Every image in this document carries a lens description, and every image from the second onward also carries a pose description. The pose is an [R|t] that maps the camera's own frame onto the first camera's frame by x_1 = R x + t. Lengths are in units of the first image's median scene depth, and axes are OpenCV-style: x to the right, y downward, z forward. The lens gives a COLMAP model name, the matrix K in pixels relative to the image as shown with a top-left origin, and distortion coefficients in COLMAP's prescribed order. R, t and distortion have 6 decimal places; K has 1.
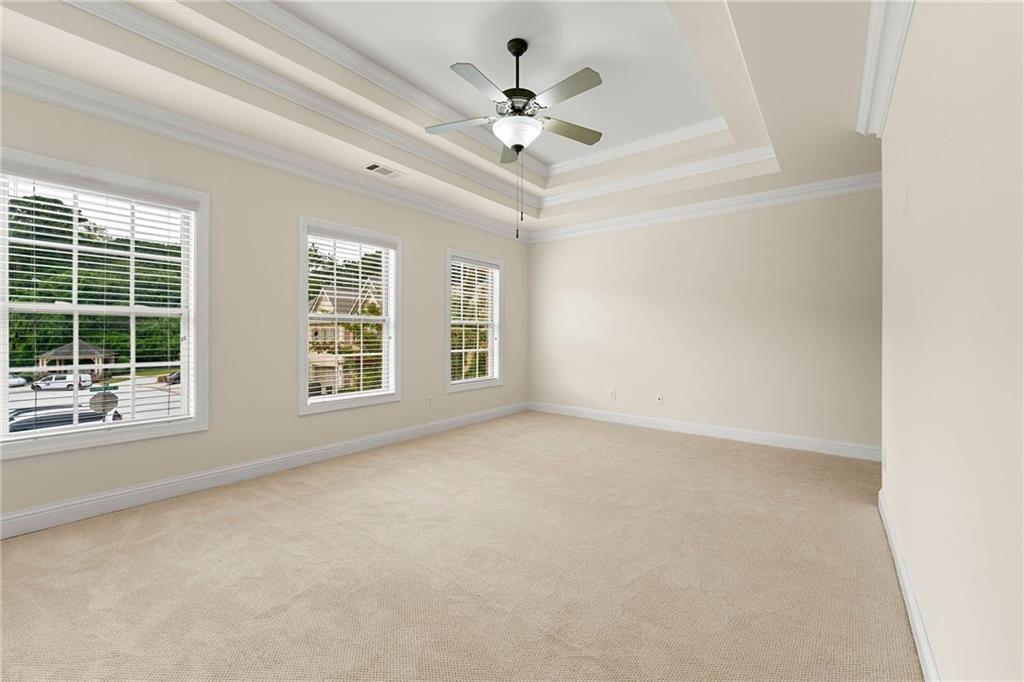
lens RADIAL K [[411.8, 0, 510.7], [0, 411.8, 335.6], [0, 0, 1]] dist [0.001721, -0.001300]
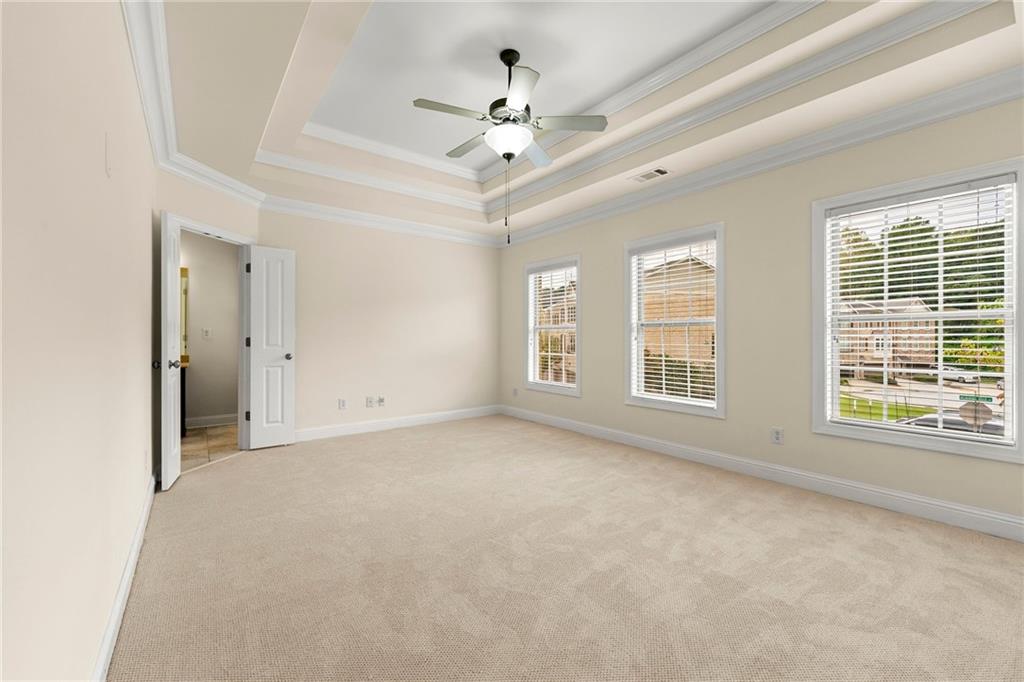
lens RADIAL K [[411.8, 0, 522.8], [0, 411.8, 344.2], [0, 0, 1]] dist [0.001721, -0.001300]
pose [[-0.238099, 0.008423, -0.971204, 0.934674], [-0.004000, 0.999945, 0.009653, 0.001784], [0.971233, 0.006183, -0.238052, 1.197720]]
